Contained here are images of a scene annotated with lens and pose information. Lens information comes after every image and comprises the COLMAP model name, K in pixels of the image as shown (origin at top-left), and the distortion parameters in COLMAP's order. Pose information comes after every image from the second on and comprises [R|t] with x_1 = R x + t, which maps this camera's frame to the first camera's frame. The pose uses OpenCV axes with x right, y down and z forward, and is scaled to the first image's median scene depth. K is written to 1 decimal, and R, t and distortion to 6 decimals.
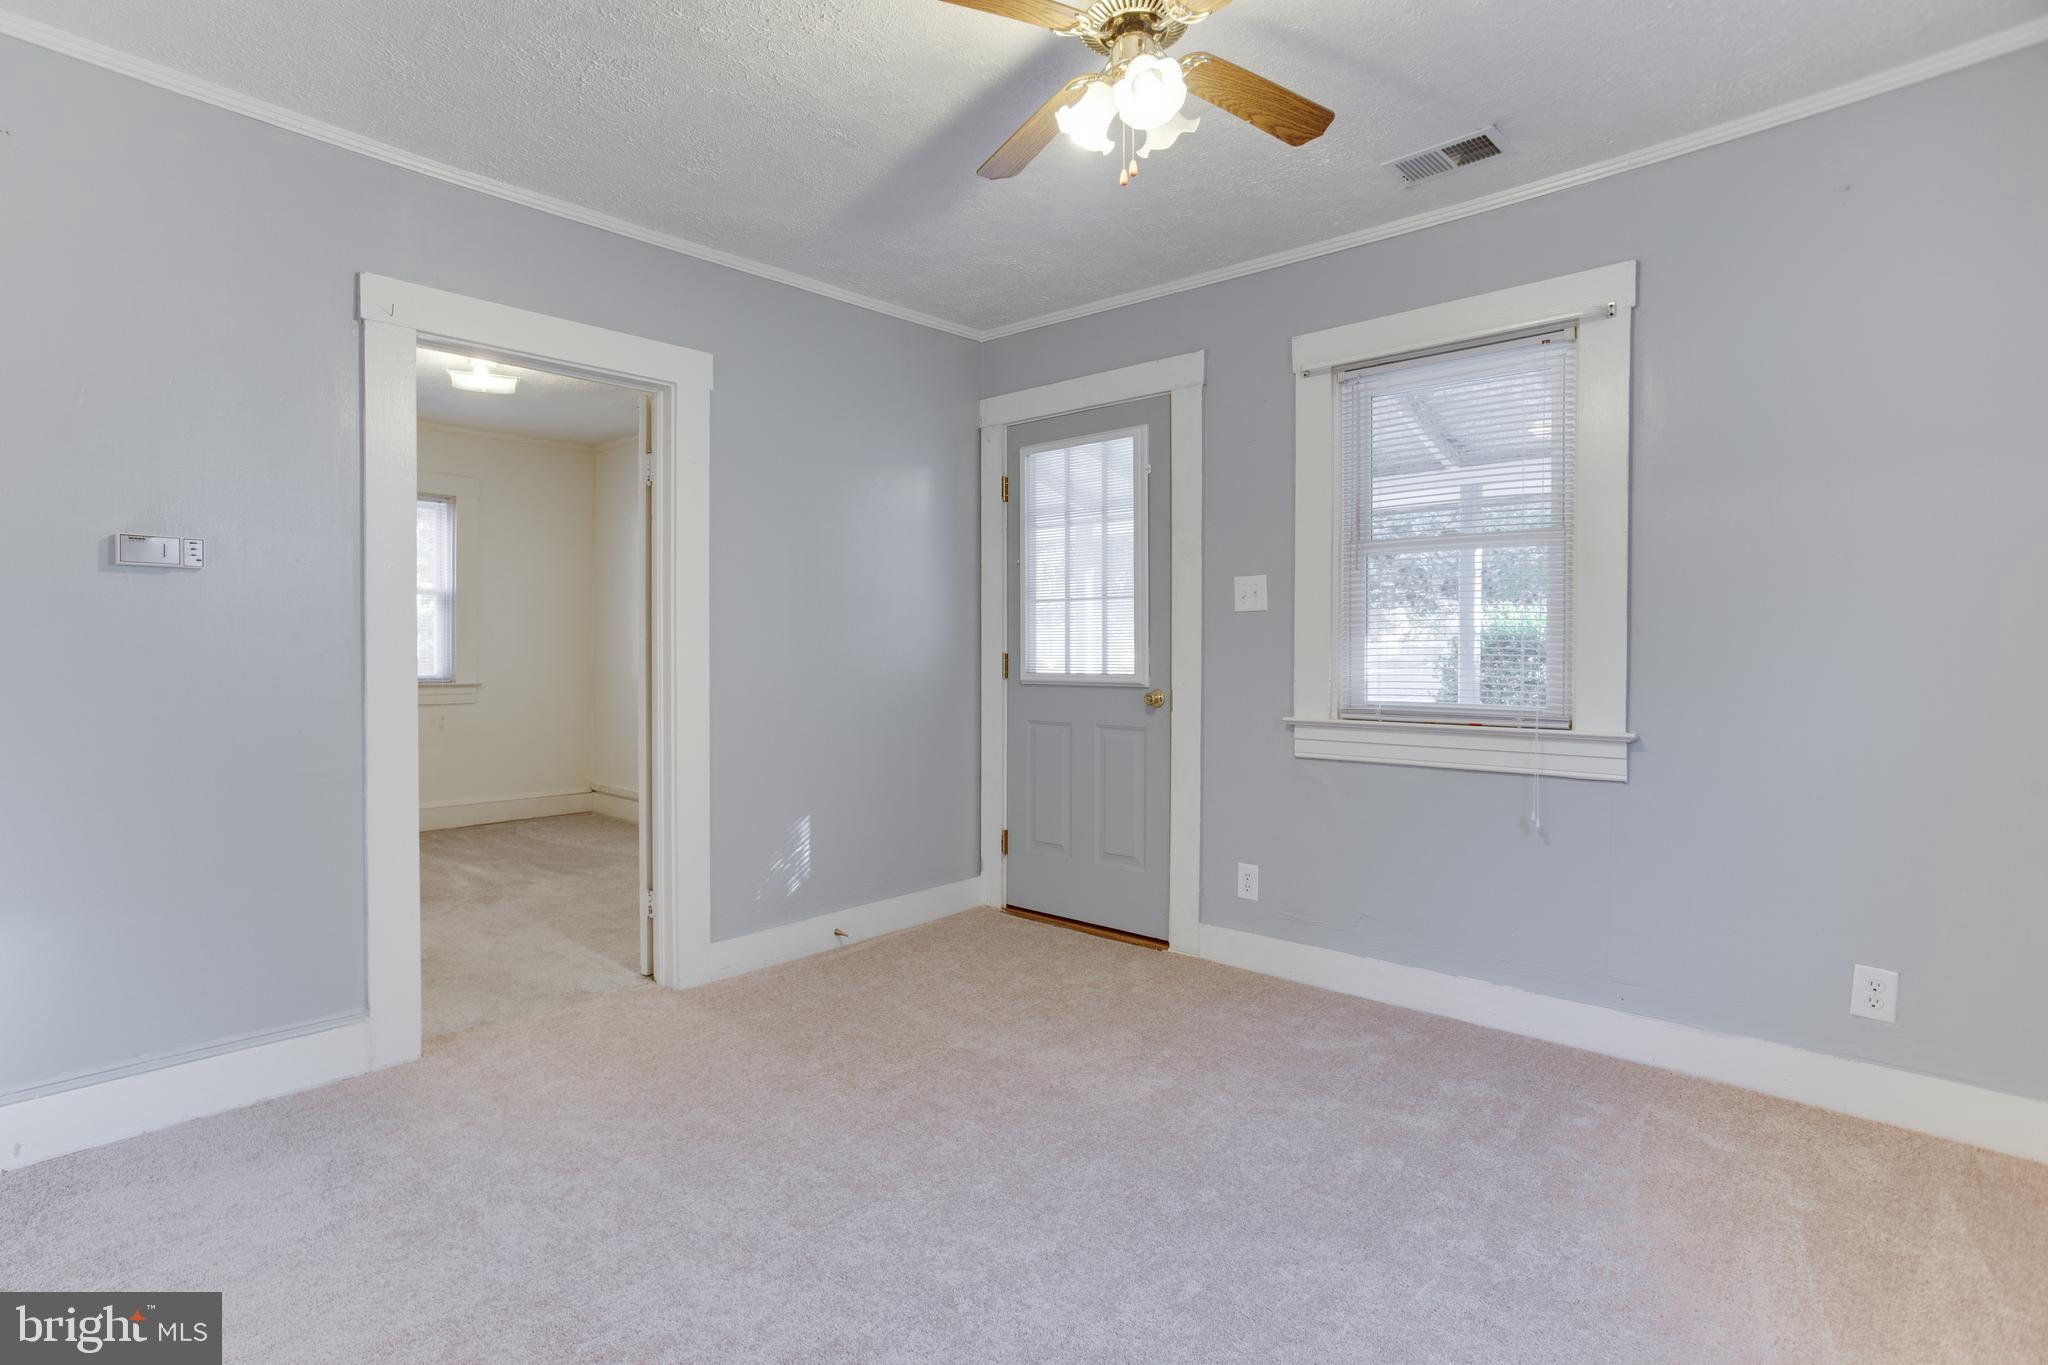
lens RADIAL K [[1022.9, 0, 993.0], [0, 1022.9, 650.0], [0, 0, 1]] dist [-0.045311, 0.031234]
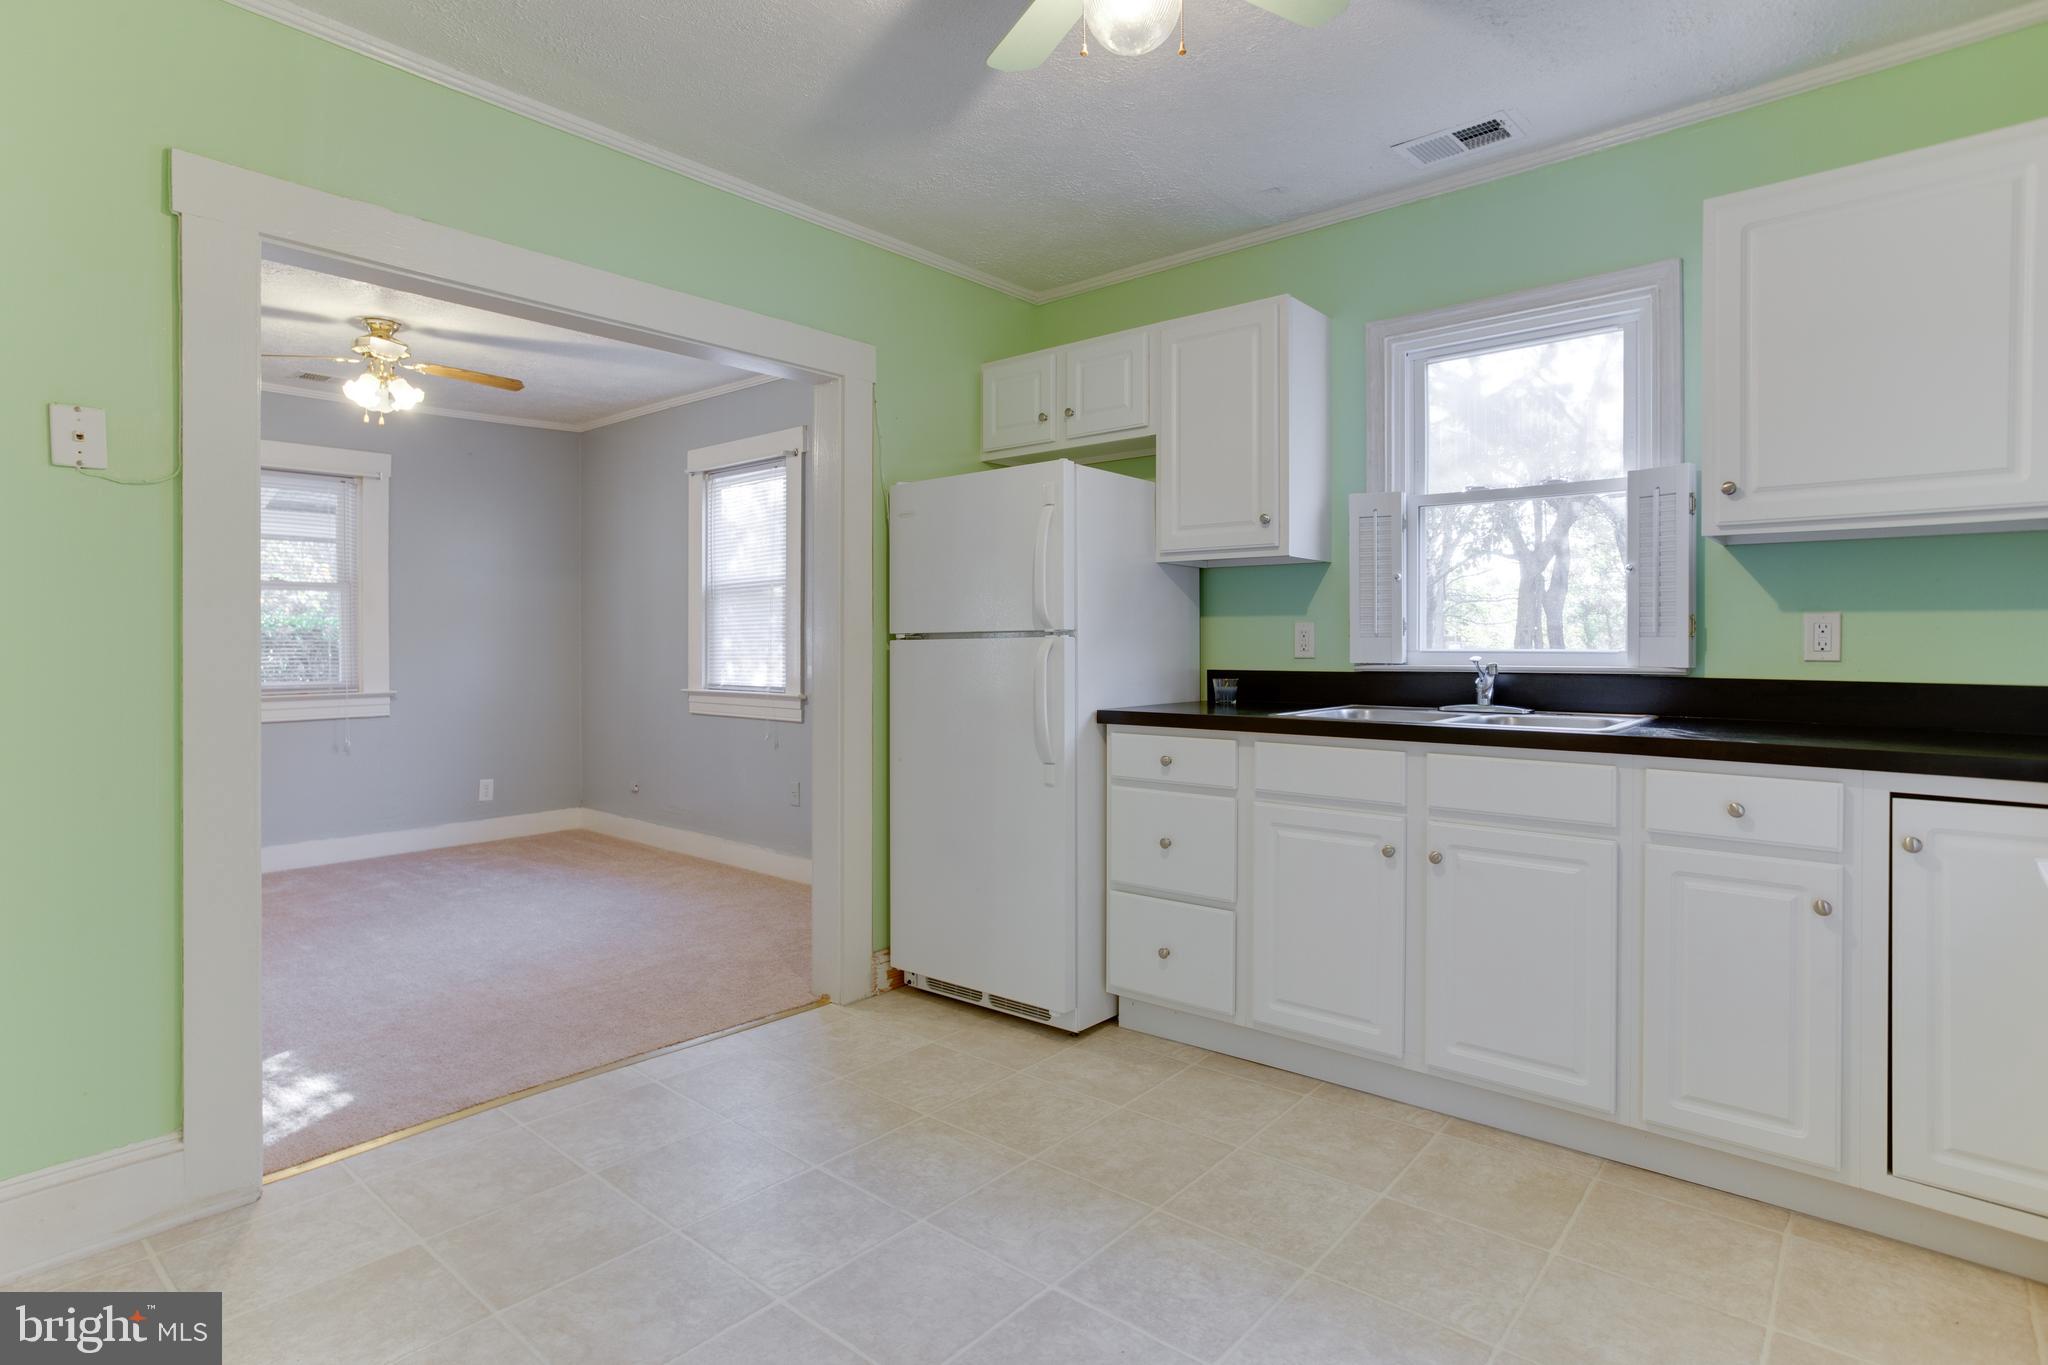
lens RADIAL K [[1067.1, 0, 1010.4], [0, 1067.1, 638.6], [0, 0, 1]] dist [-0.003570, 0.000363]
pose [[-0.030362, 0.002781, 0.999535, -1.132809], [0.011048, 0.999936, -0.002446, -0.001708], [-0.999478, 0.010968, -0.030391, -0.120996]]
